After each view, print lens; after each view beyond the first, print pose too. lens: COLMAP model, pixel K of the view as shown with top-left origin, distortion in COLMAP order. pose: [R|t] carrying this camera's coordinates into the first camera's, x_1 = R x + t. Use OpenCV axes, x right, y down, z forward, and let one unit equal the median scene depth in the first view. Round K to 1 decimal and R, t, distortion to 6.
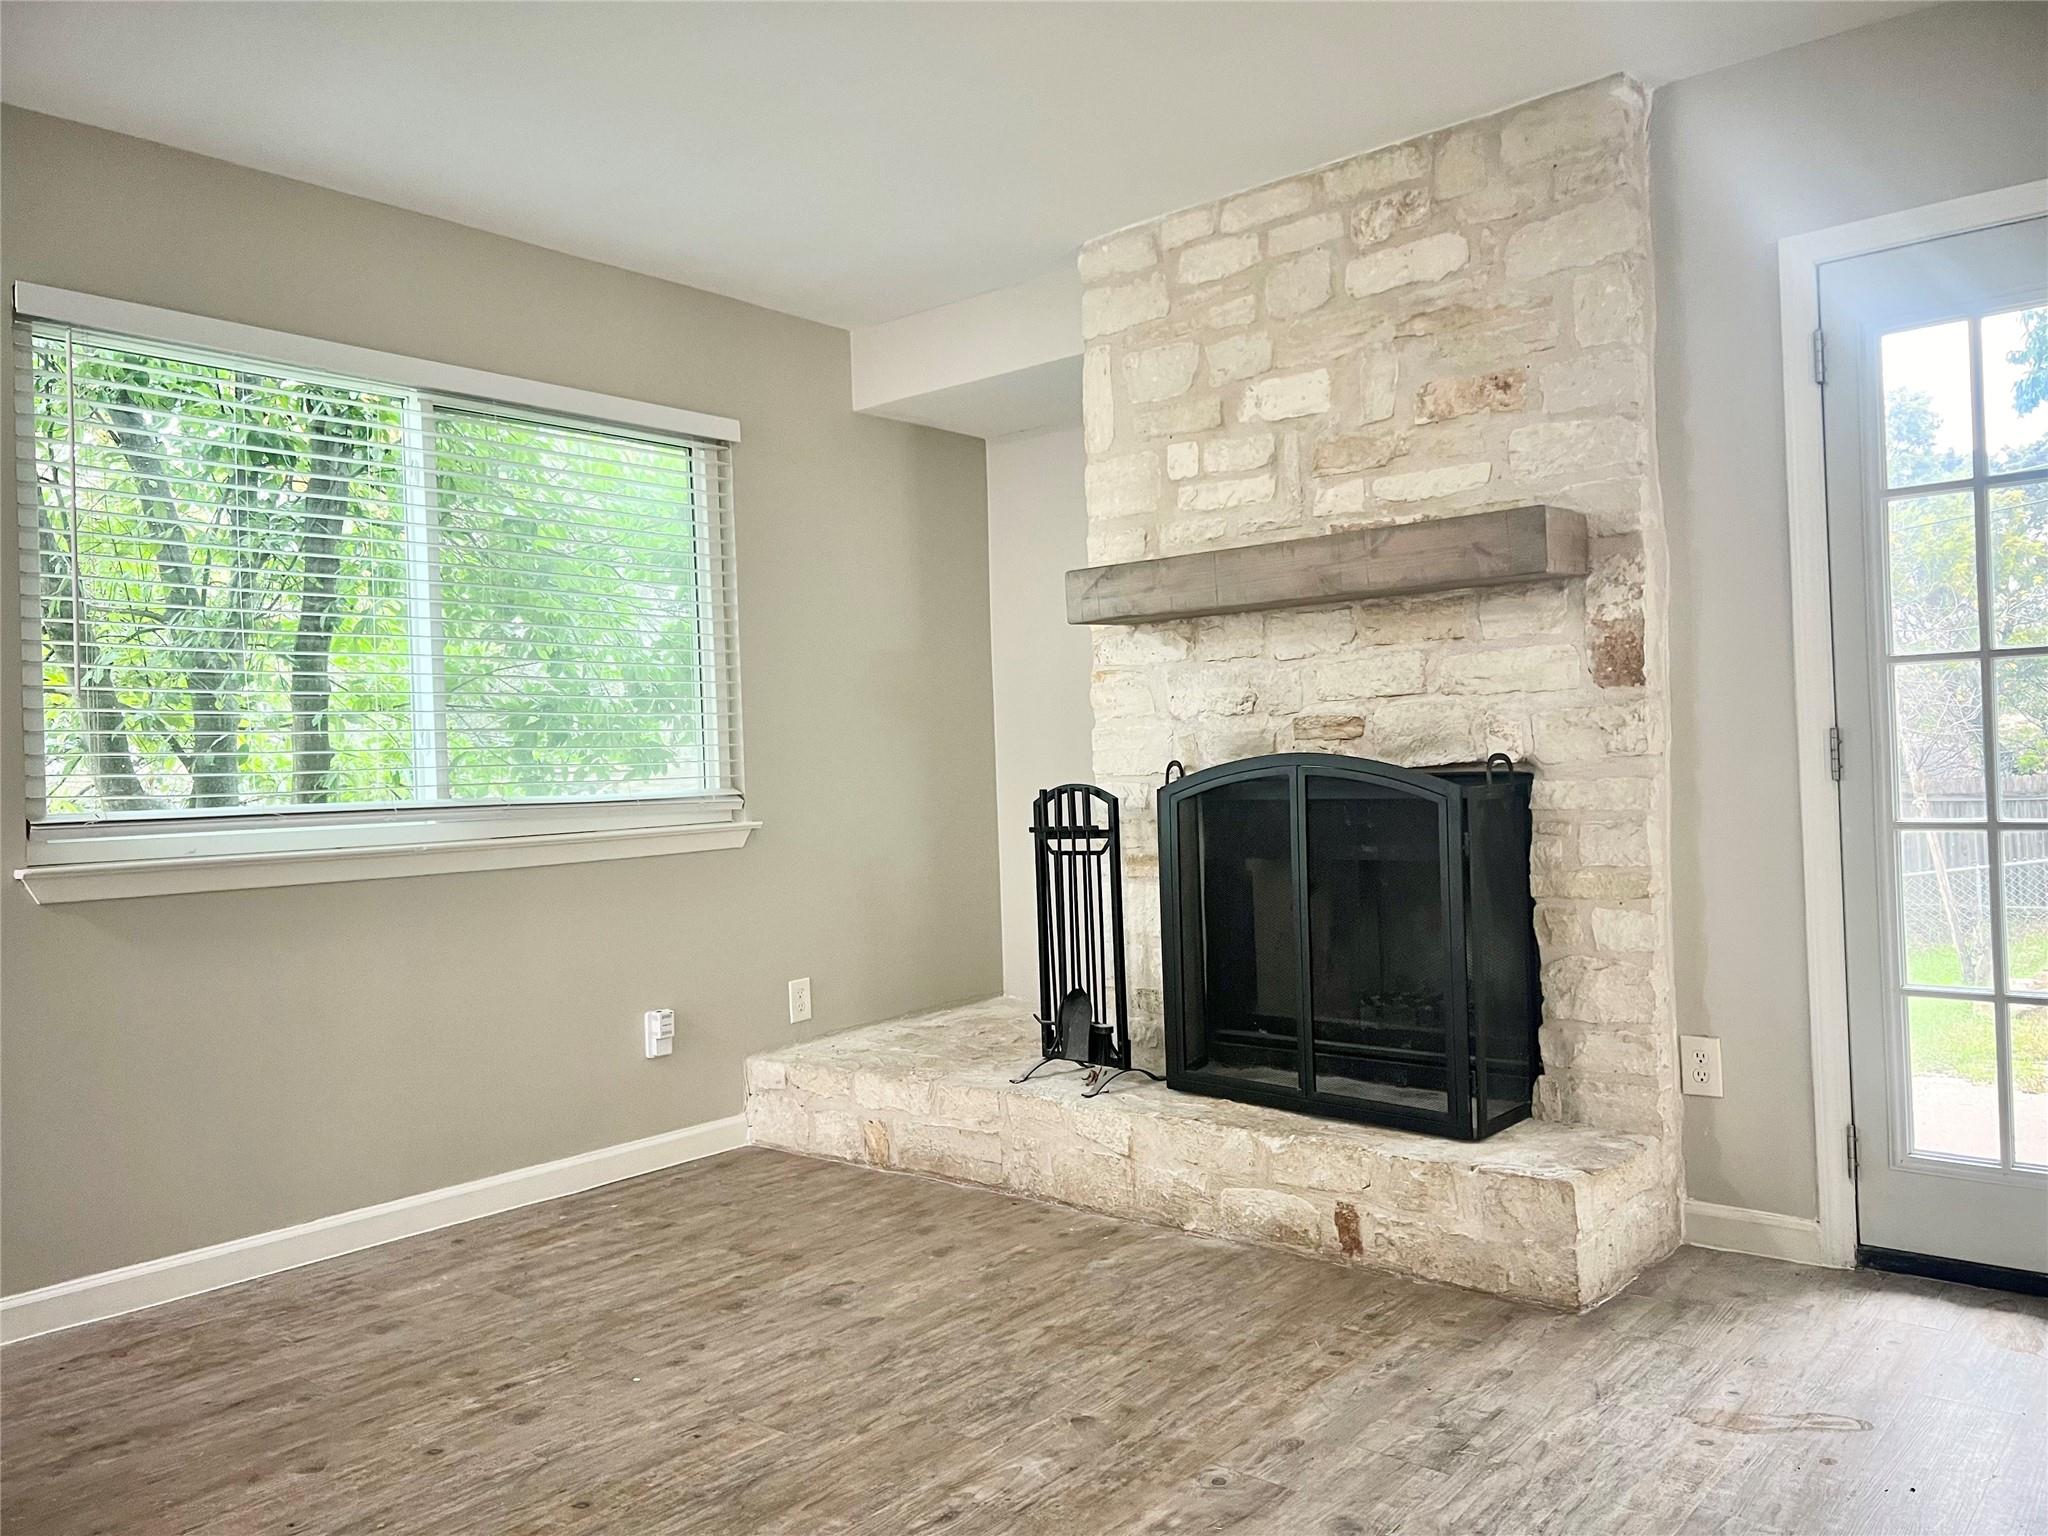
lens RADIAL K [[1534.4, 0, 1016.8], [0, 1534.4, 737.1], [0, 0, 1]] dist [0.064969, -0.071246]
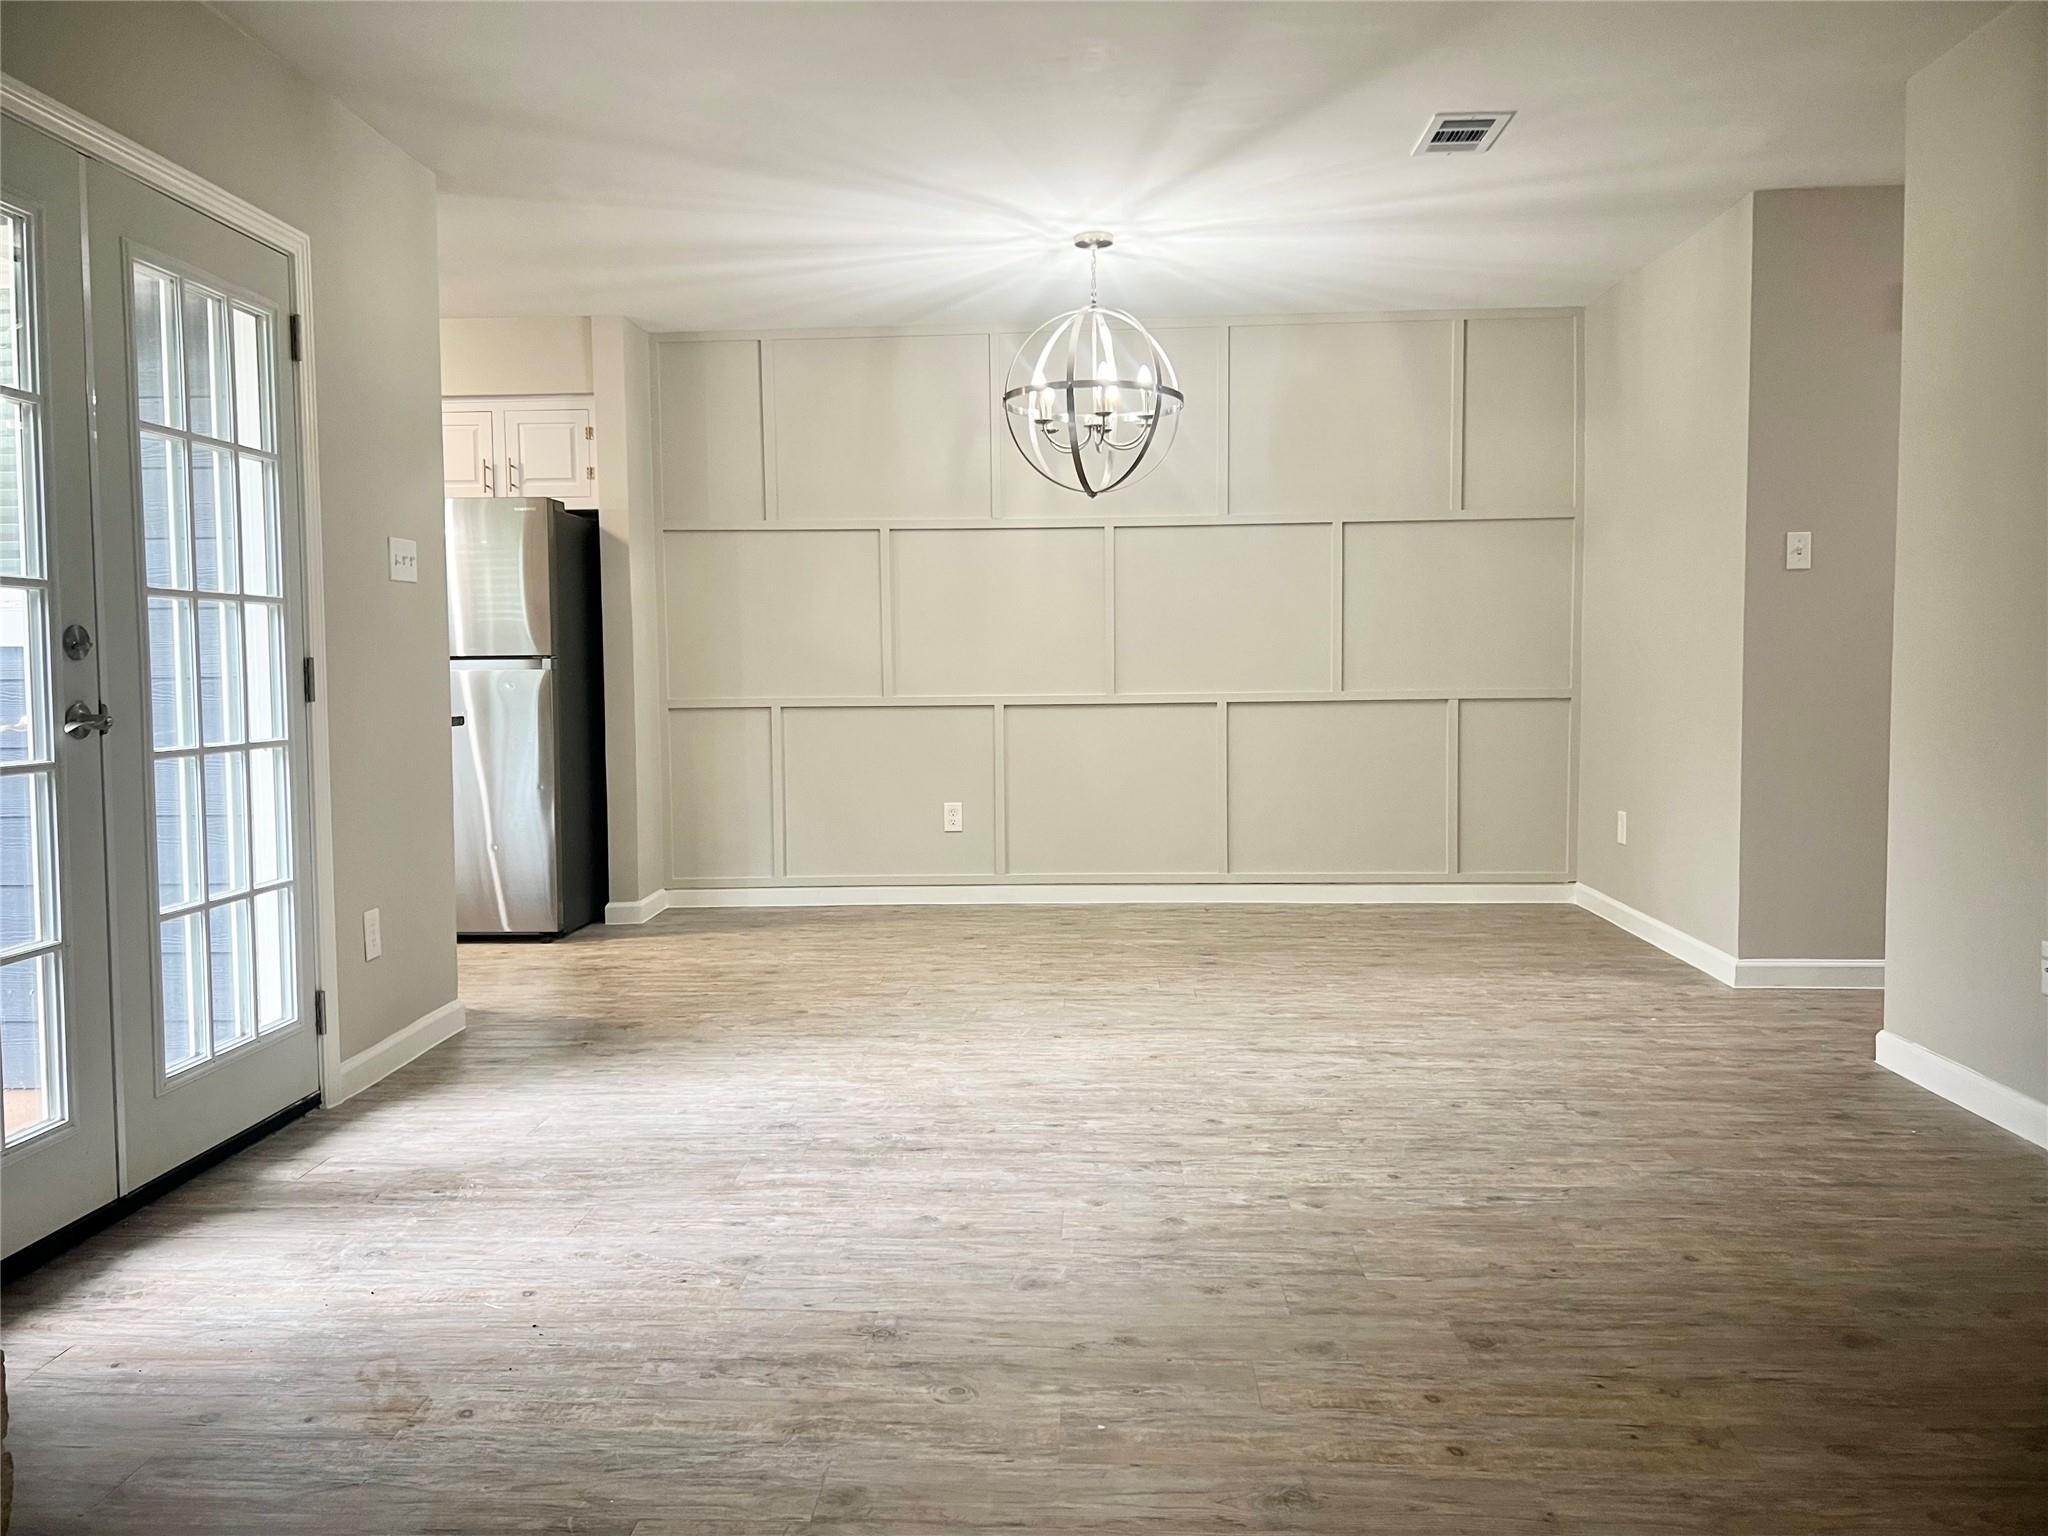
lens RADIAL K [[1523.8, 0, 1028.3], [0, 1523.8, 737.2], [0, 0, 1]] dist [0.056494, -0.059635]
pose [[-0.613603, -0.000027, 0.789615, -0.339235], [0.016470, 0.999782, 0.012832, 0.028527], [-0.789443, 0.020879, -0.613468, 0.888097]]
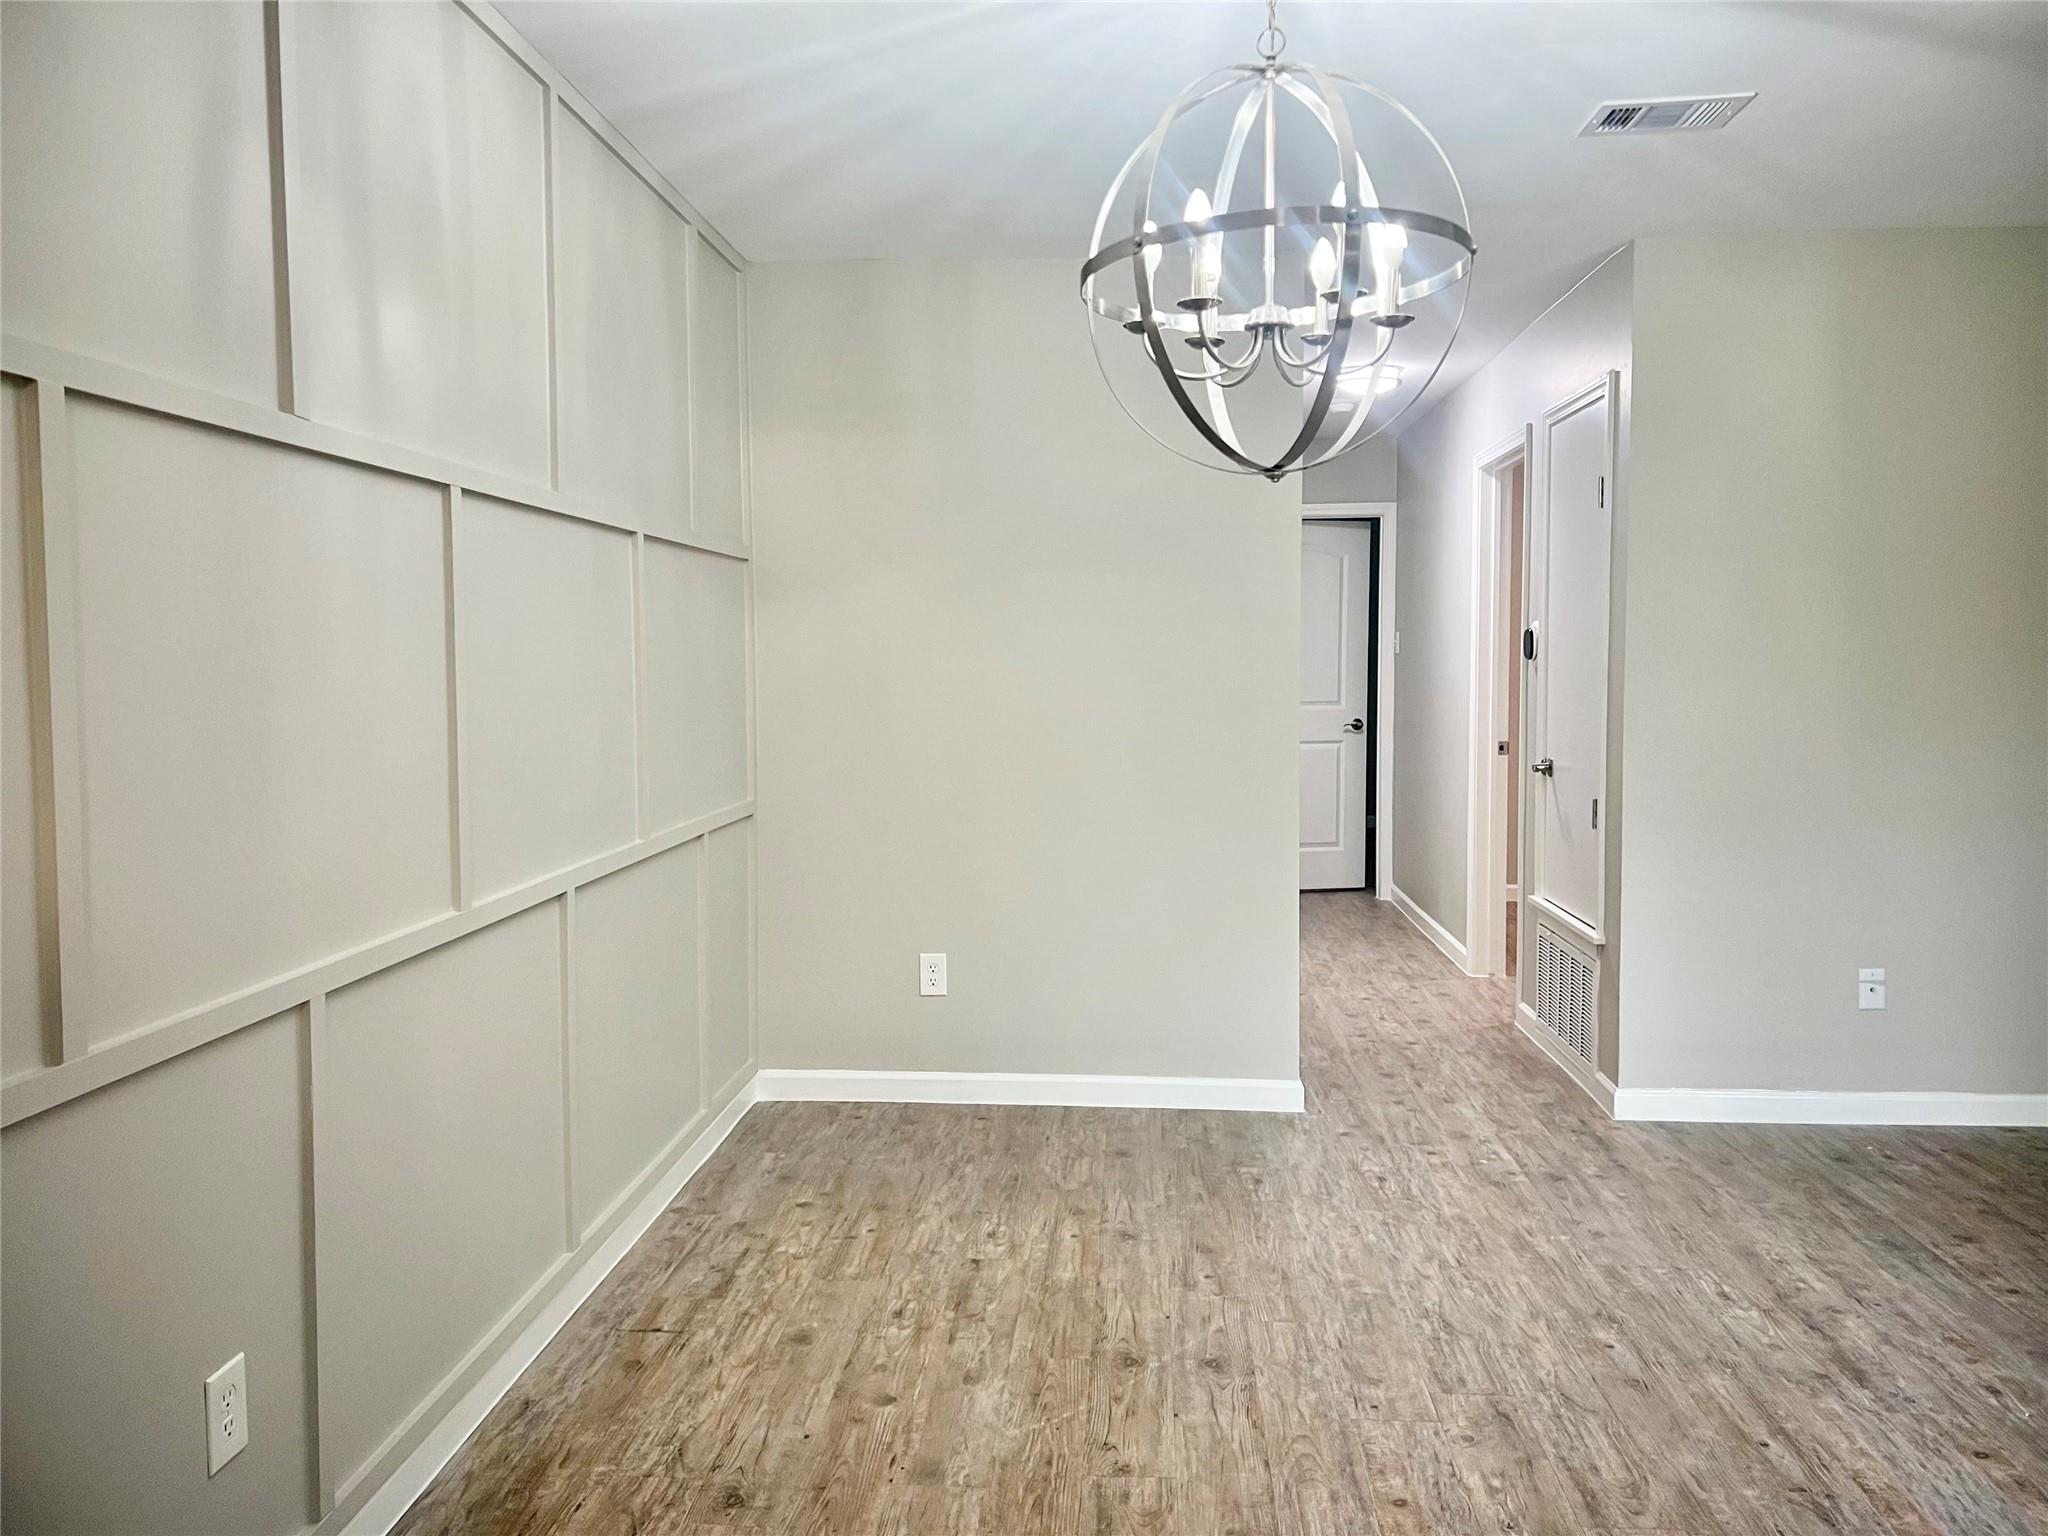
lens RADIAL K [[1534.4, 0, 1016.8], [0, 1534.4, 737.1], [0, 0, 1]] dist [0.064969, -0.071246]
pose [[-0.806539, 0.070032, -0.587018, 1.330598], [0.043645, 0.997303, 0.059013, -0.117042], [0.589567, 0.021976, -0.807421, 0.413218]]
